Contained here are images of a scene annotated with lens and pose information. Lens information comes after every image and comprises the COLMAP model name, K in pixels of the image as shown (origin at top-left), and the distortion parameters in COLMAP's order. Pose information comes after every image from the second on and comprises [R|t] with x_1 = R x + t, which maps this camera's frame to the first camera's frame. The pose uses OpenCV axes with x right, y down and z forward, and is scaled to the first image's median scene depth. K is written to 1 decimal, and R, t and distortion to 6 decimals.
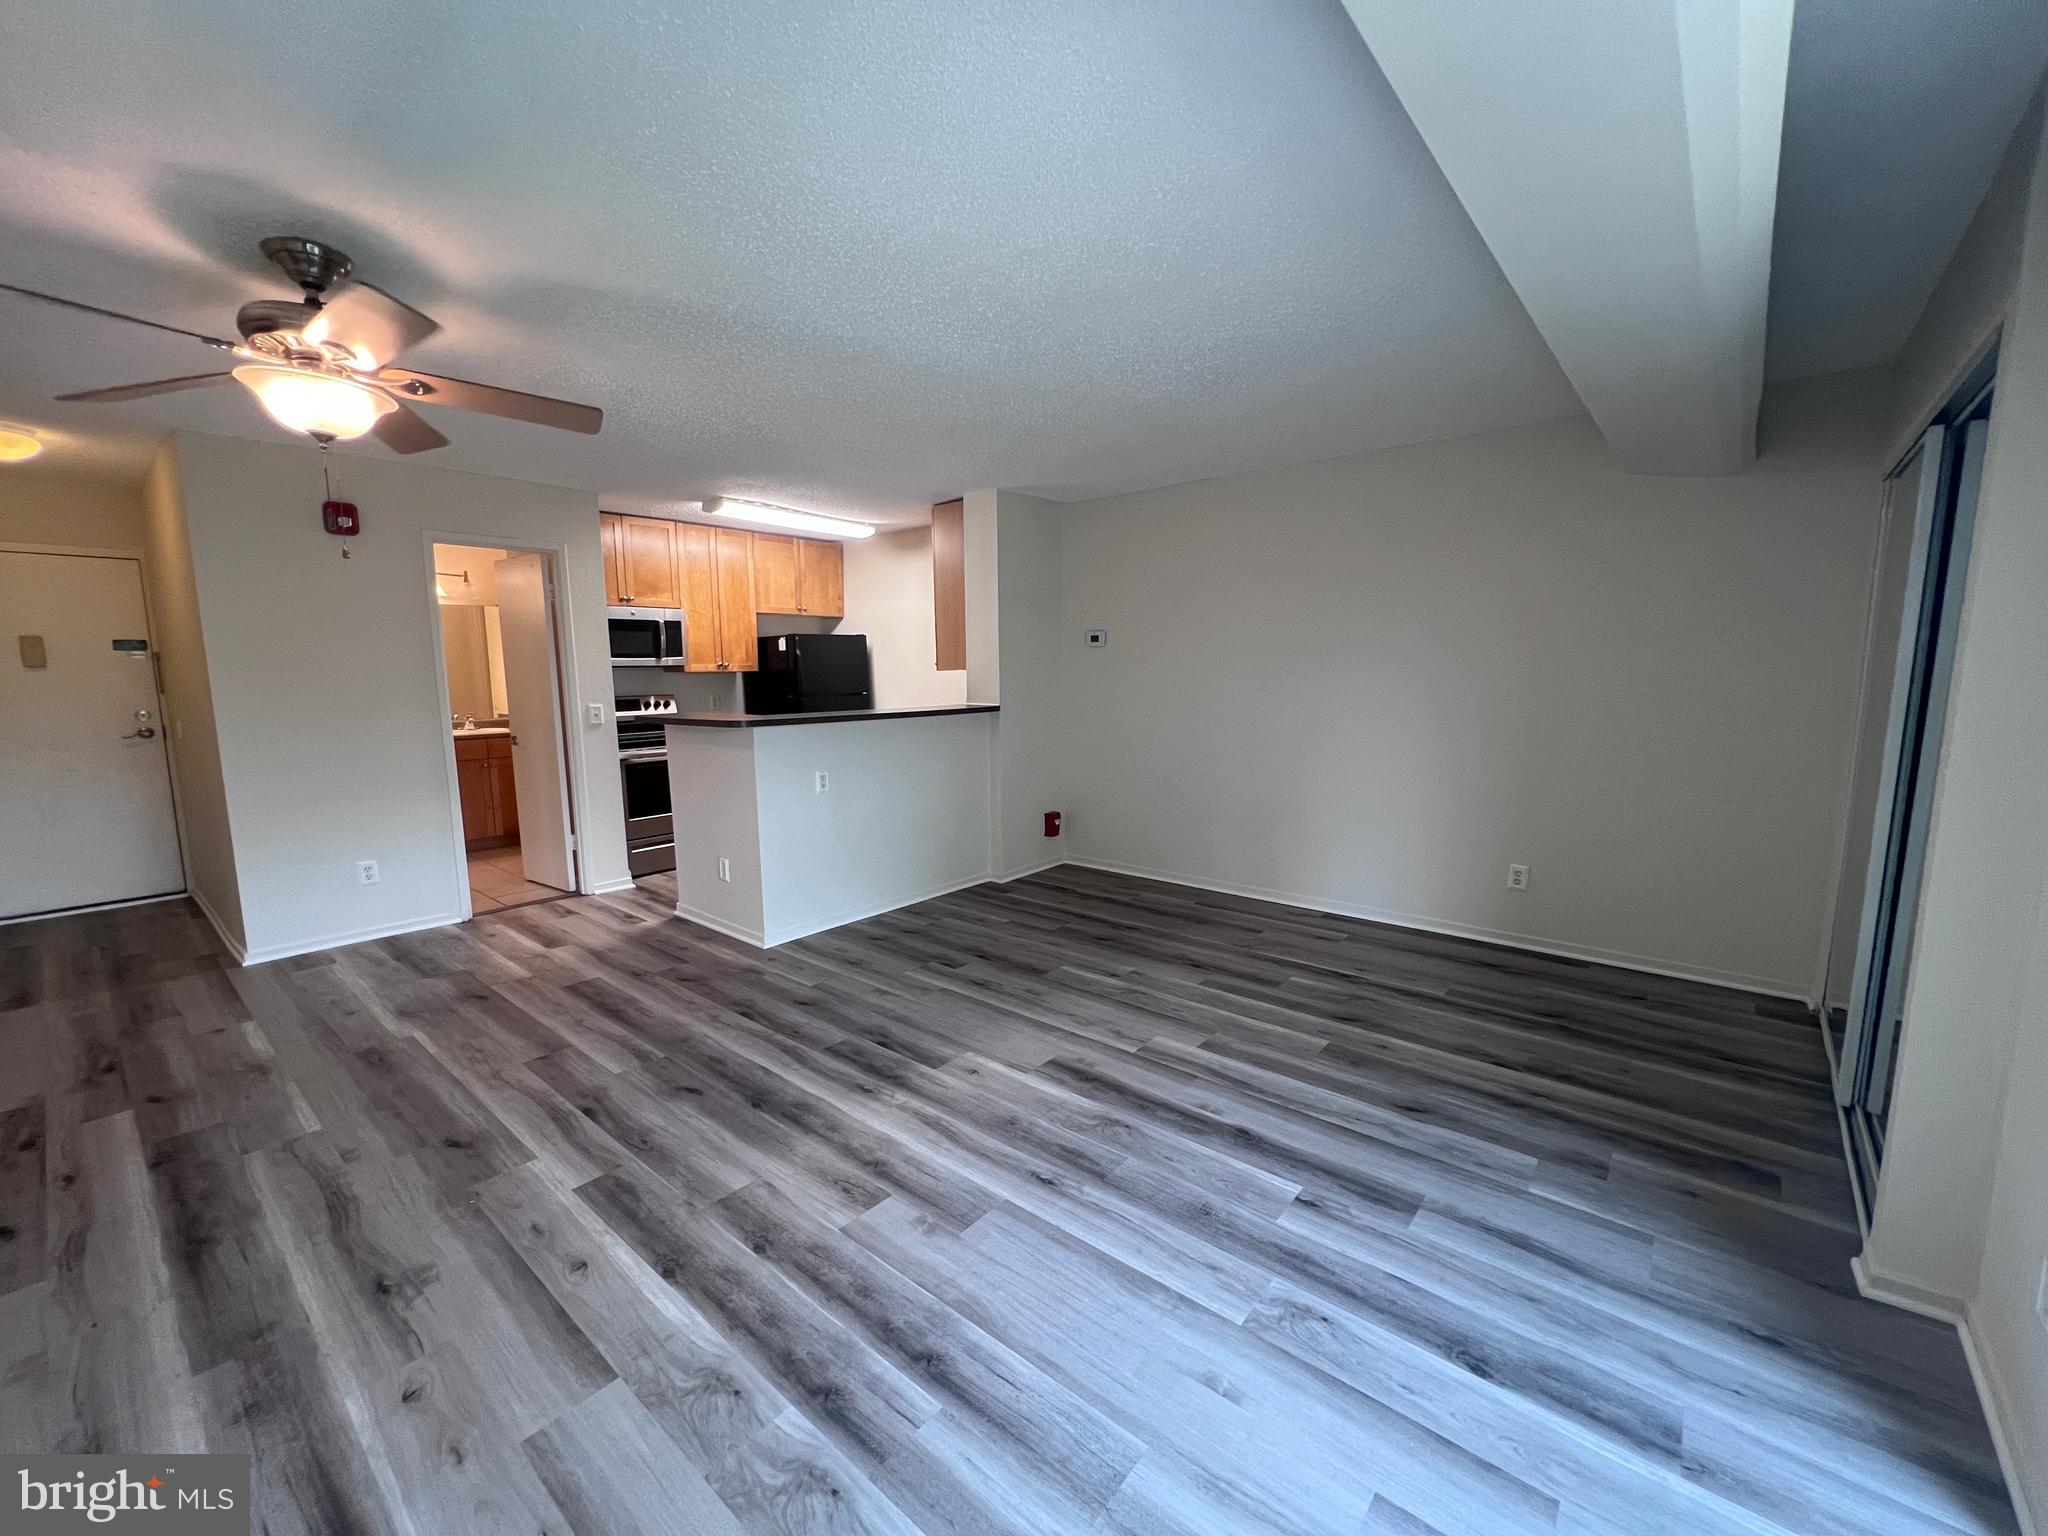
lens RADIAL K [[818.9, 0, 1019.3], [0, 818.9, 772.9], [0, 0, 1]] dist [-0.001686, 0.000912]
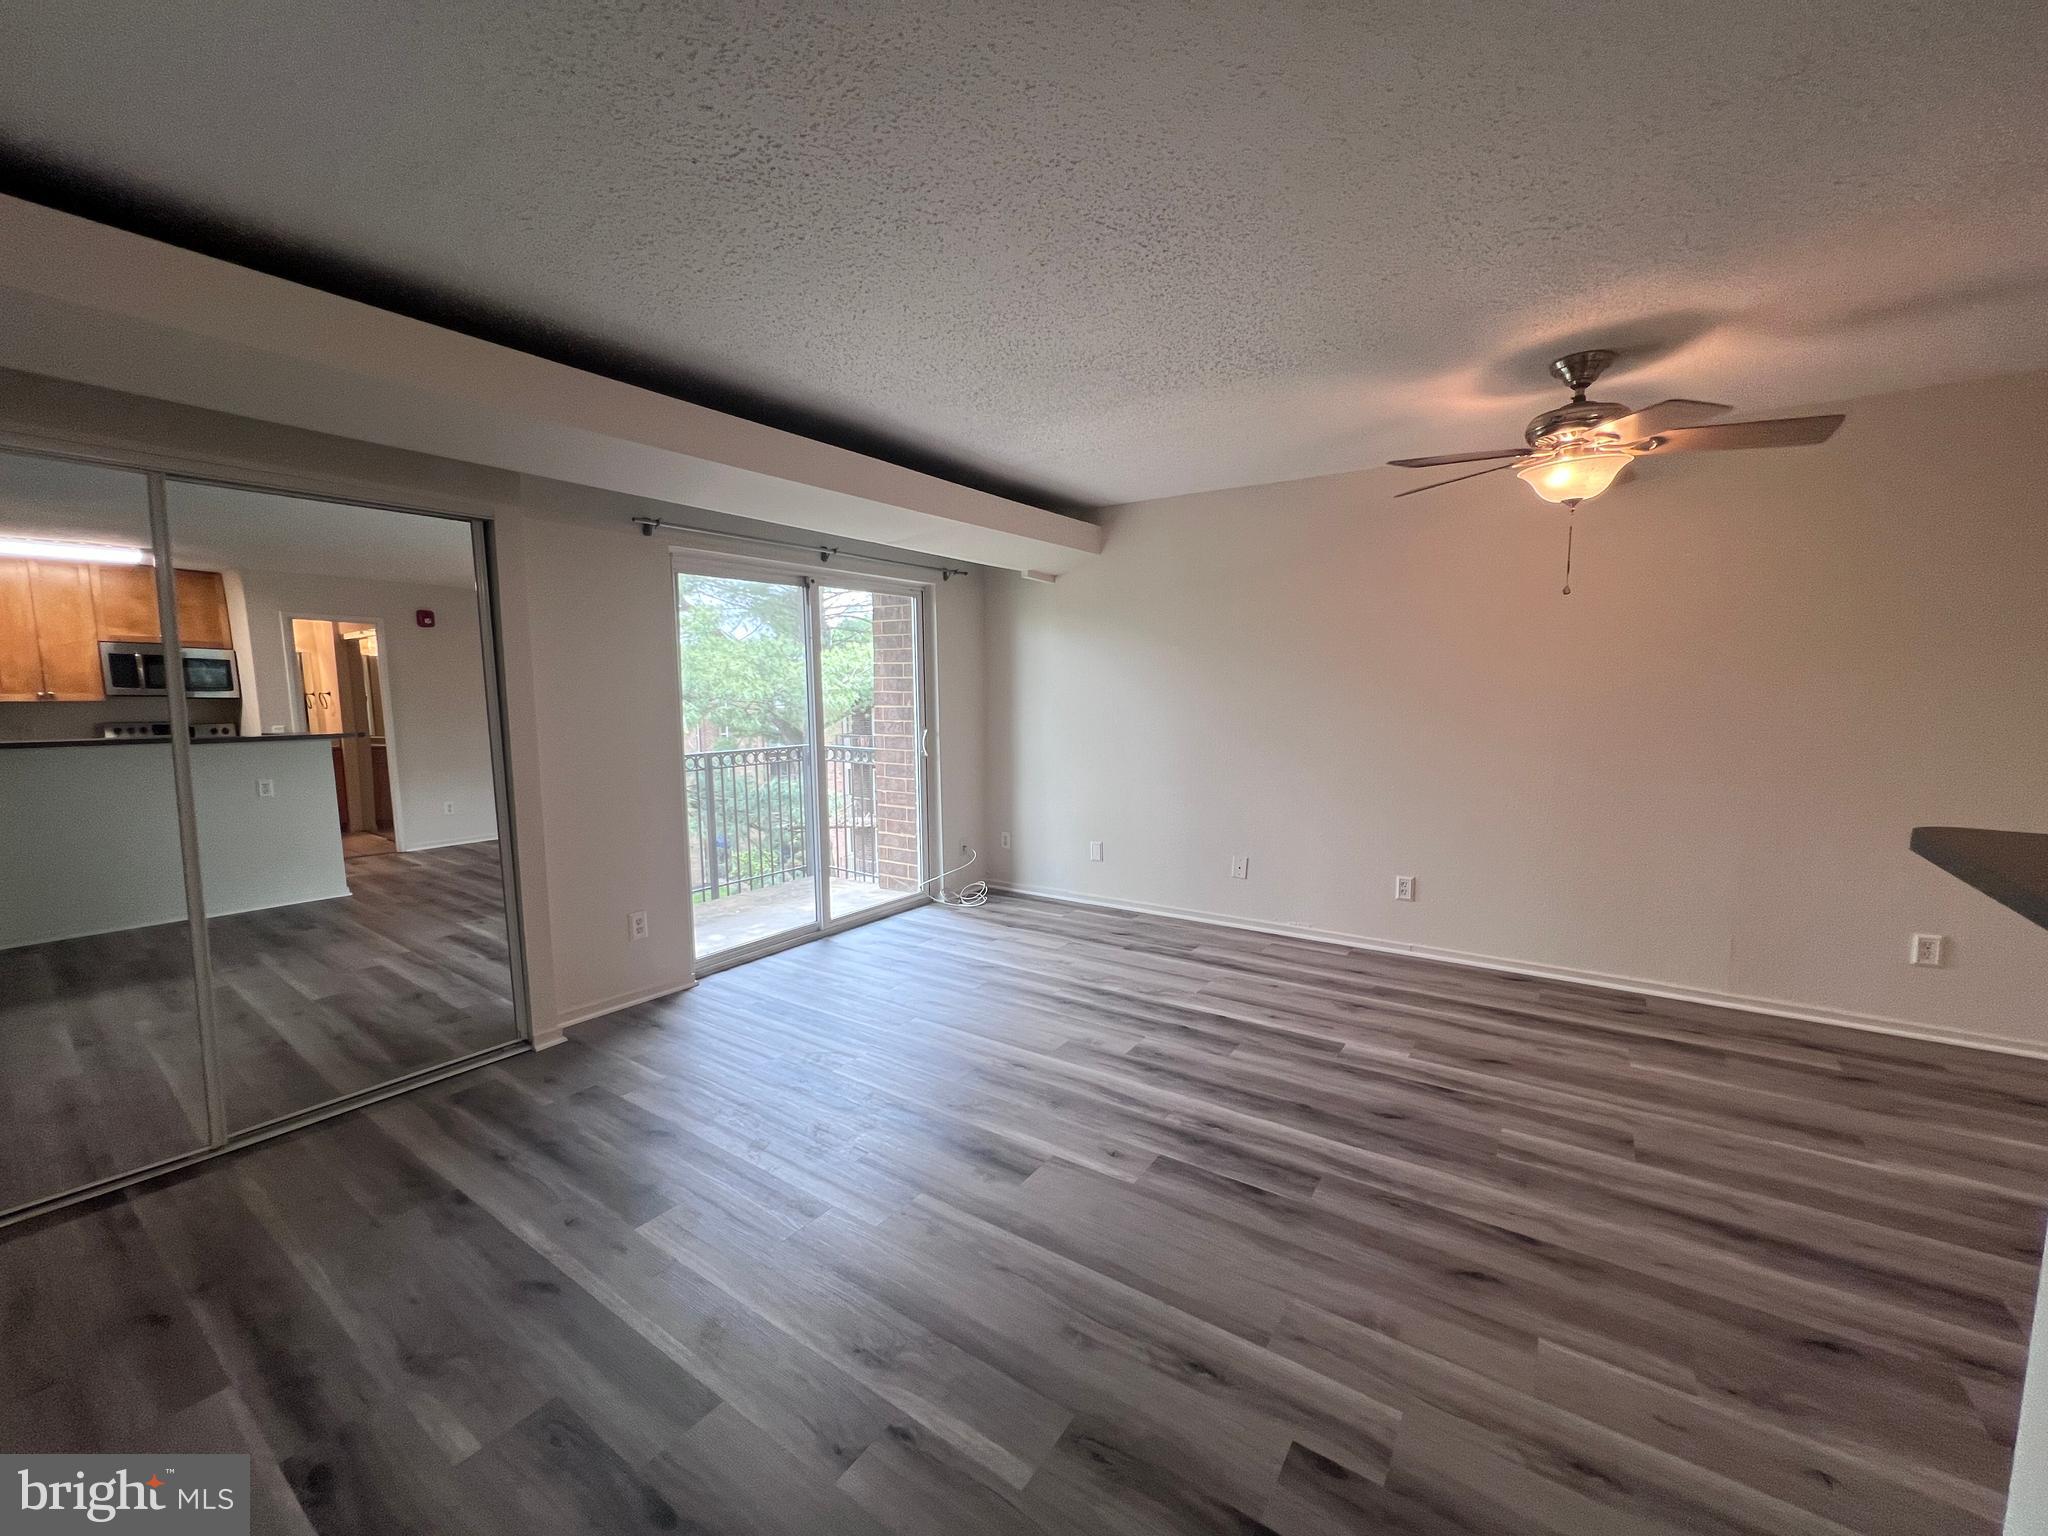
lens RADIAL K [[816.4, 0, 1019.2], [0, 816.4, 780.5], [0, 0, 1]] dist [-0.002000, 0.000216]
pose [[-0.996065, 0.026759, -0.084486, 0.101619], [0.005719, 0.970748, 0.240034, -0.216578], [0.088438, 0.238606, -0.967081, 1.655159]]
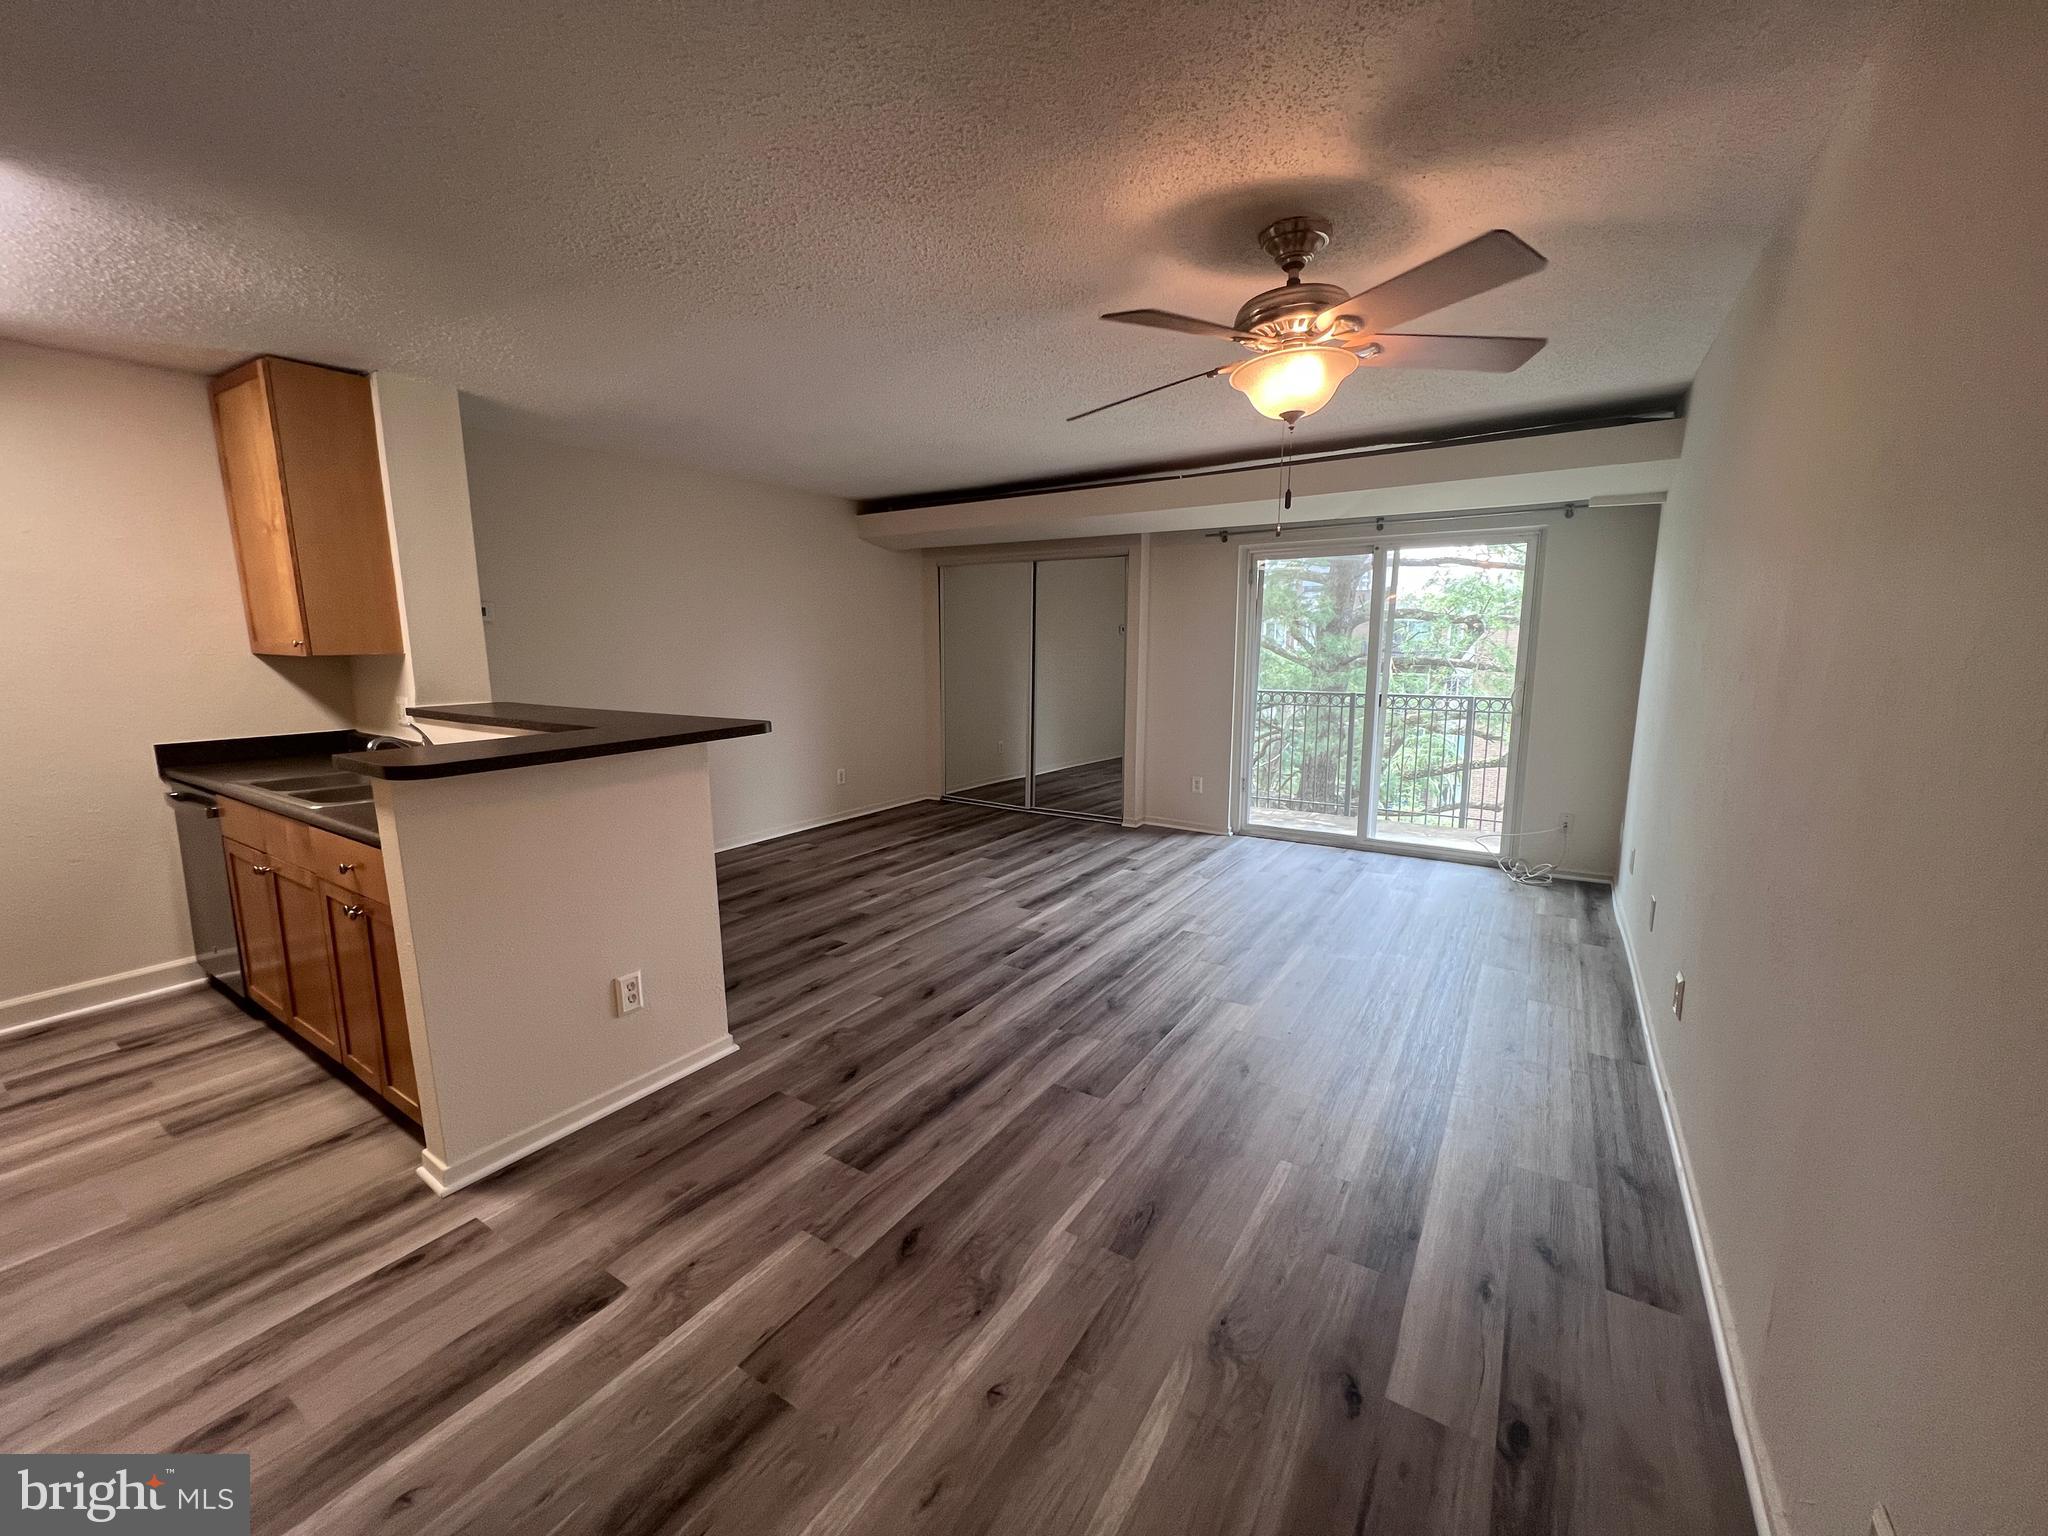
lens RADIAL K [[818.9, 0, 1019.3], [0, 818.9, 772.9], [0, 0, 1]] dist [-0.001686, 0.000912]
pose [[-0.126072, -0.151868, 0.980328, -1.372455], [0.133697, 0.976595, 0.168483, -0.141889], [-0.982970, 0.152308, -0.102817, 1.101567]]
